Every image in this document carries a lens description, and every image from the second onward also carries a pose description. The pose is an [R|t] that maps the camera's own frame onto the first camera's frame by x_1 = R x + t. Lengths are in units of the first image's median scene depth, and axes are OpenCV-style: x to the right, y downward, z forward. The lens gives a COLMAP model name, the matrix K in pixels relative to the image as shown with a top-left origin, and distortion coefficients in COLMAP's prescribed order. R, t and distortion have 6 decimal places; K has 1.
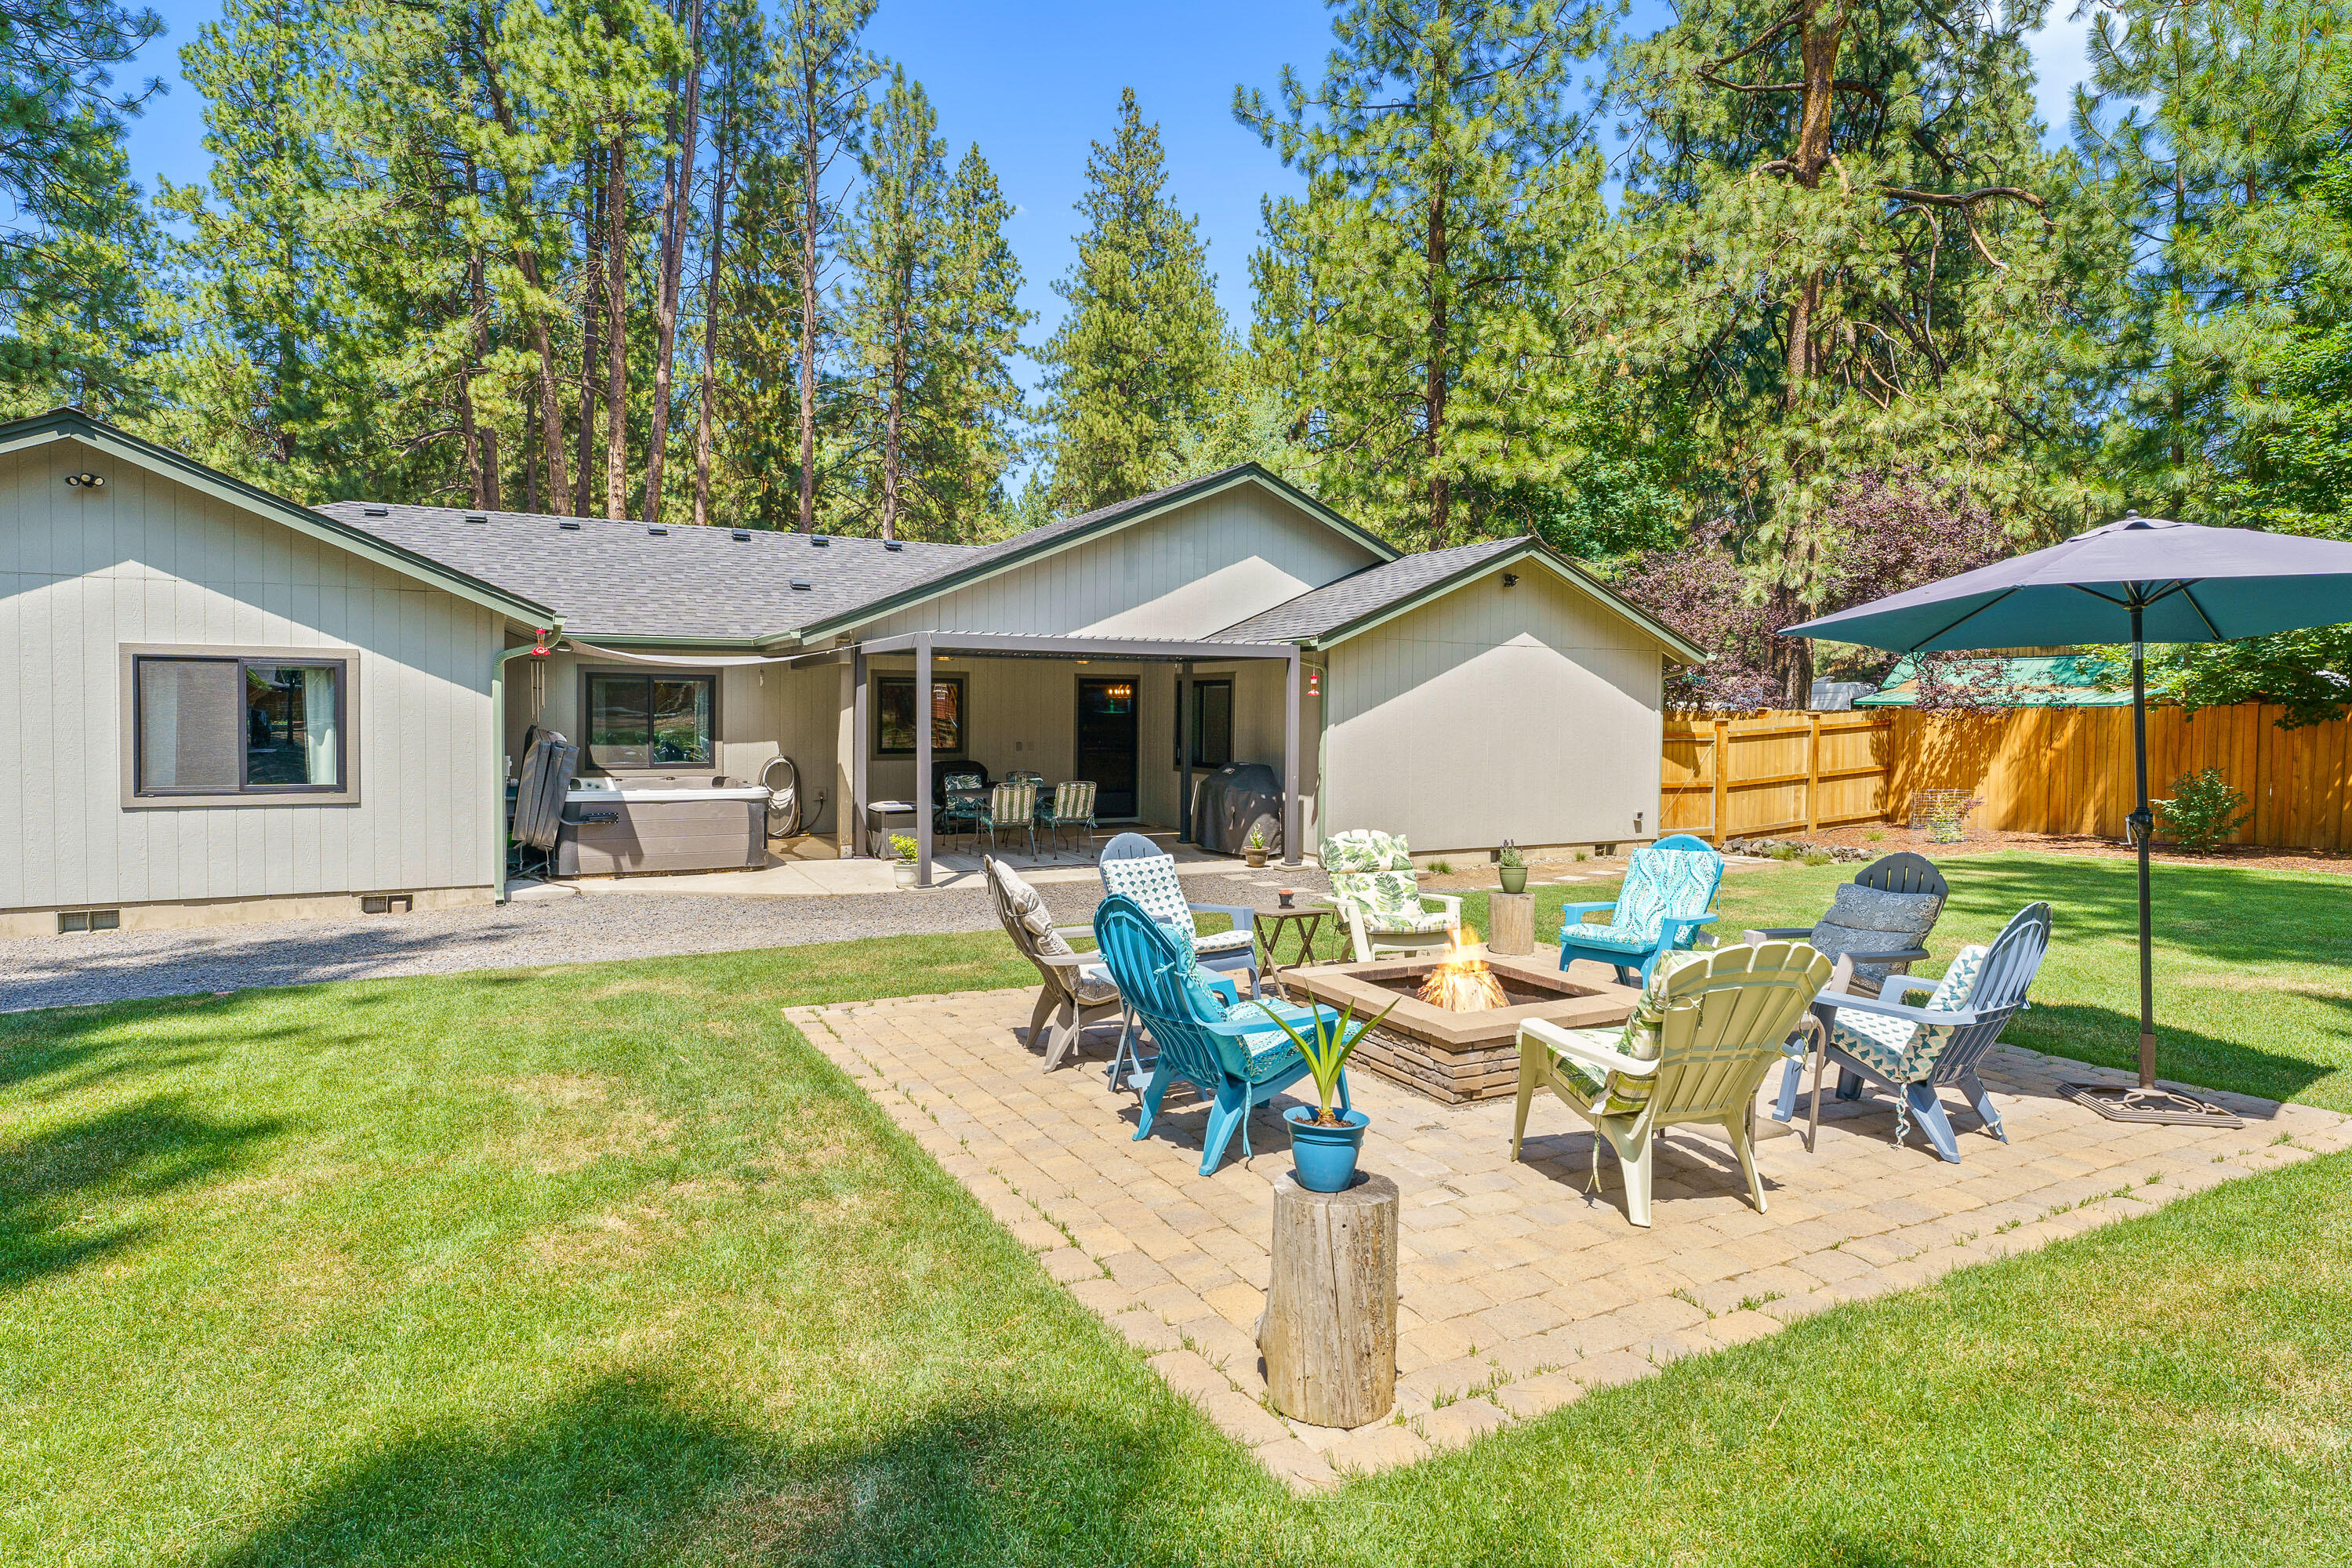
lens RADIAL K [[1285.9, 0, 1215.7], [0, 1285.9, 753.6], [0, 0, 1]] dist [-0.004121, -0.003286]
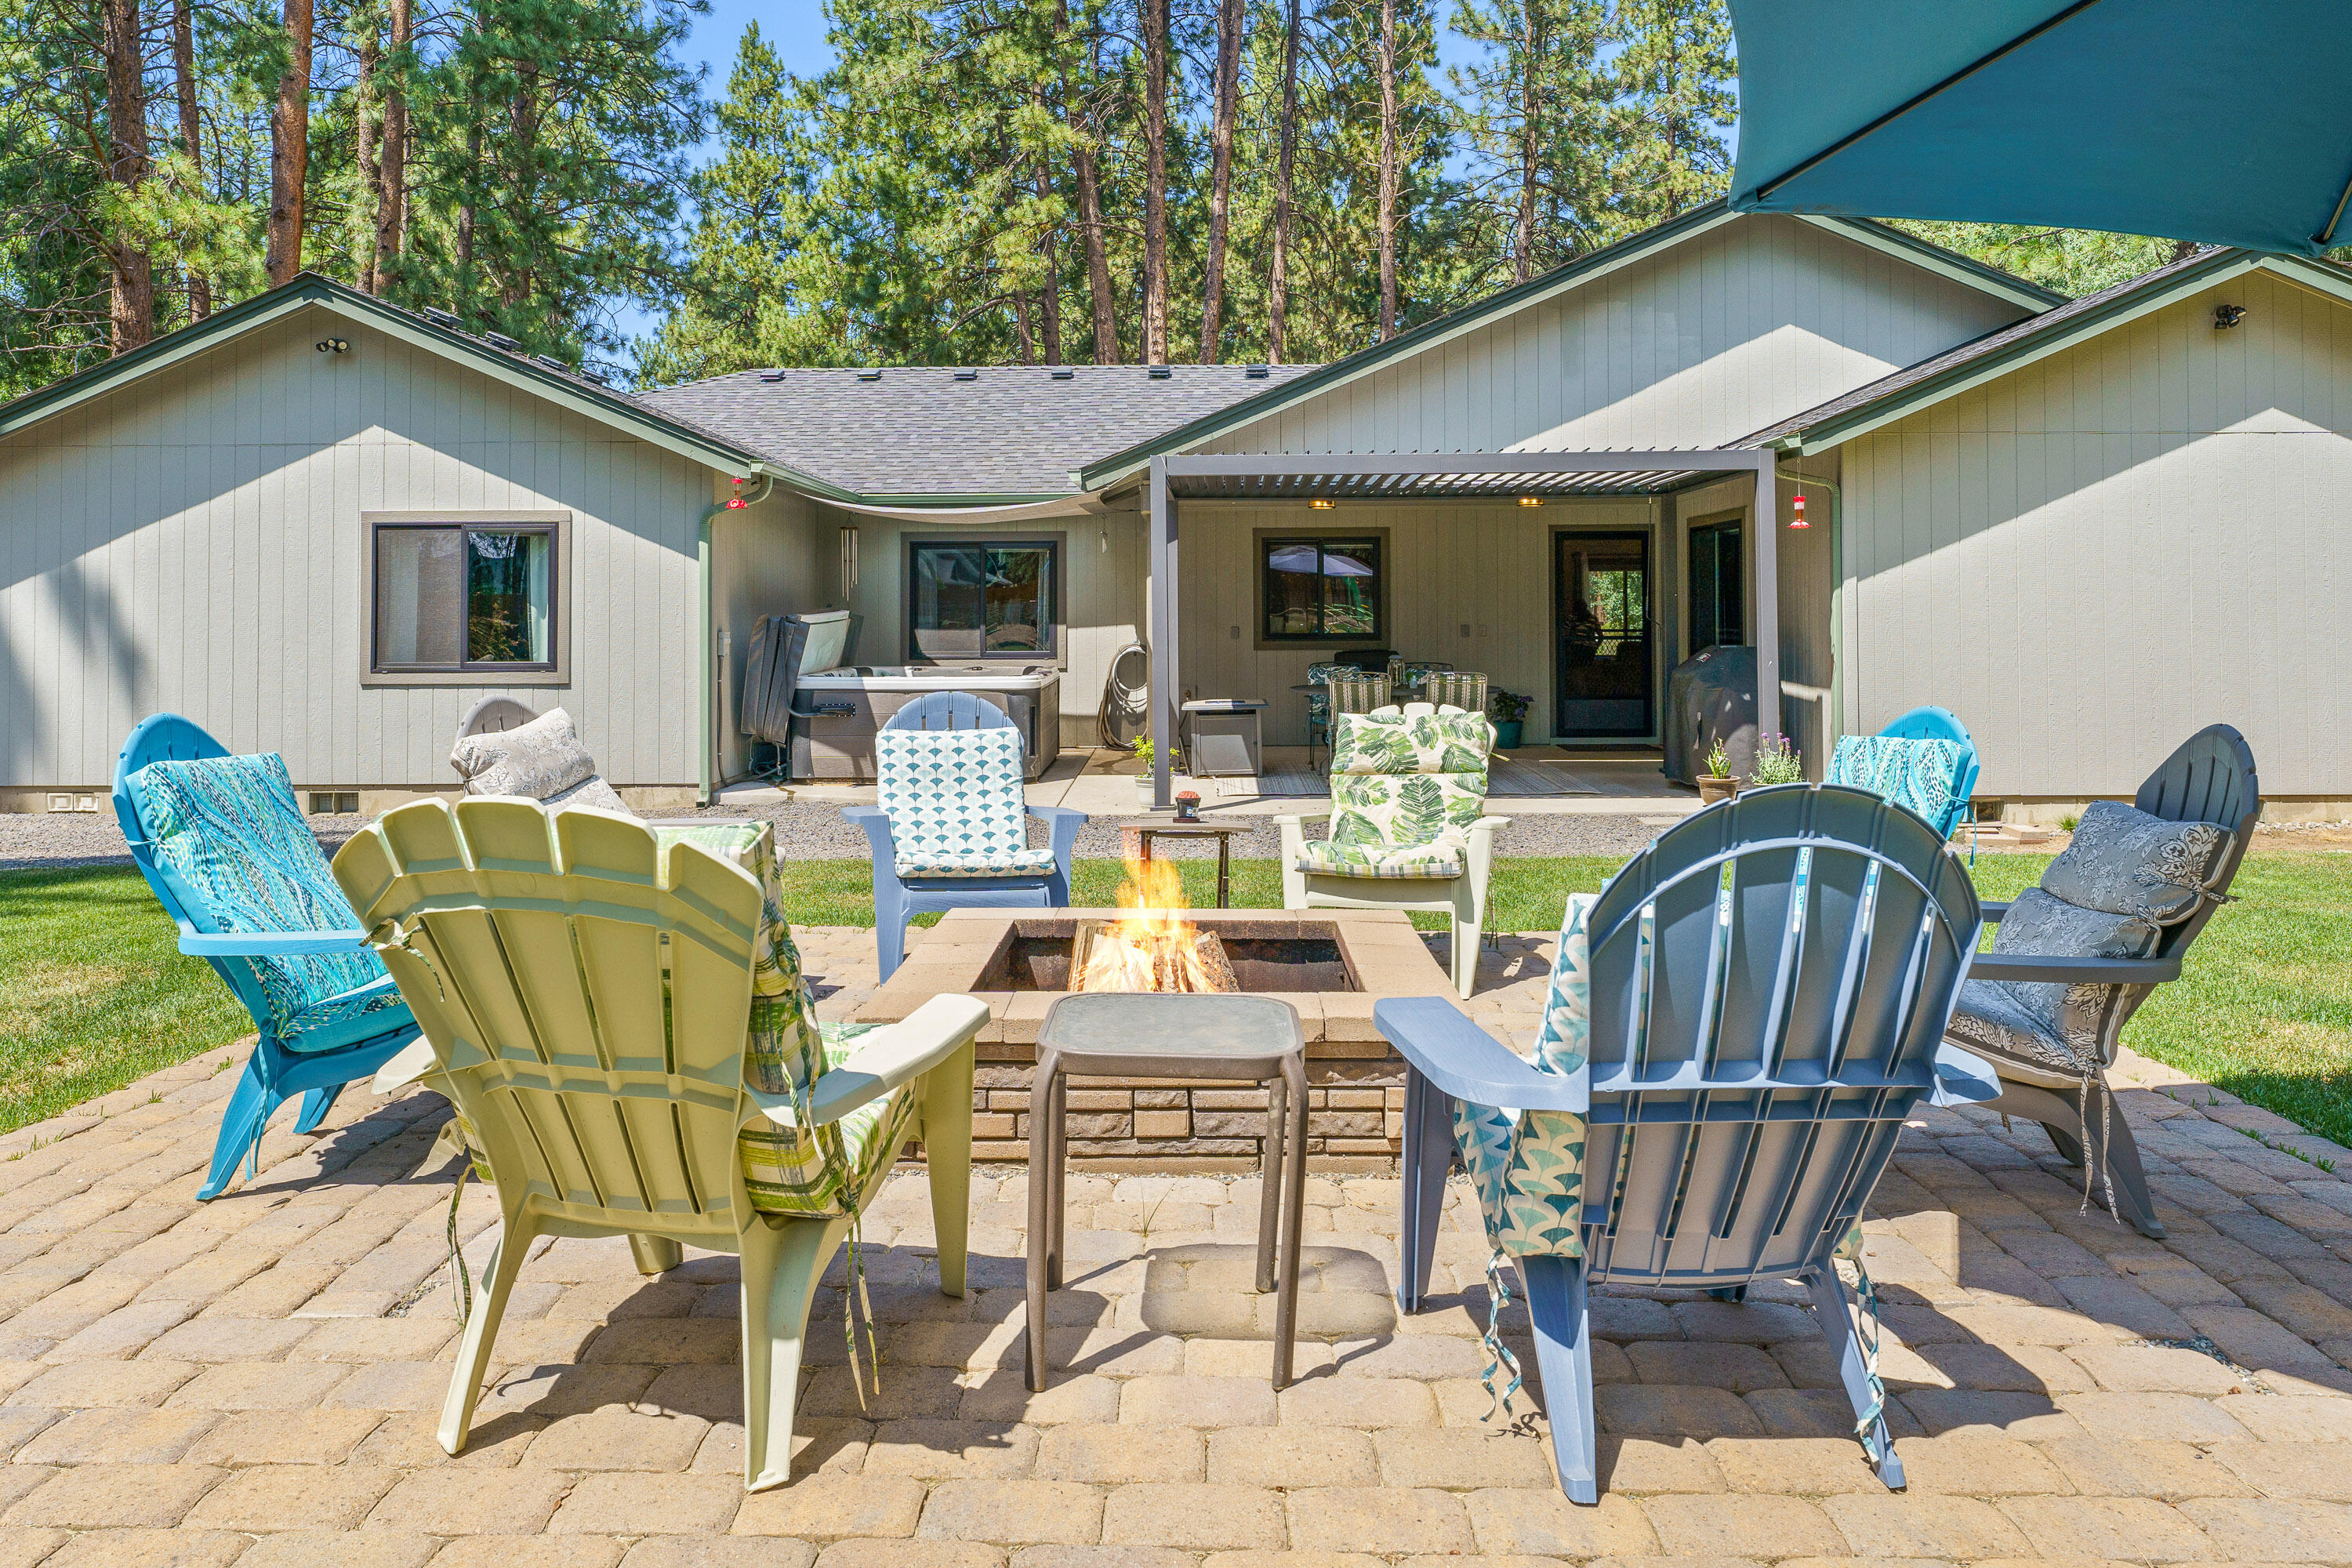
lens RADIAL K [[1679.8, 0, 1204.3], [0, 1679.8, 593.0], [0, 0, 1]] dist [0.005954, -0.002565]
pose [[0.864558, -0.024146, -0.501953, 0.222123], [-0.003088, 0.998571, -0.053353, 0.027383], [0.502524, 0.047677, 0.863248, 0.161060]]
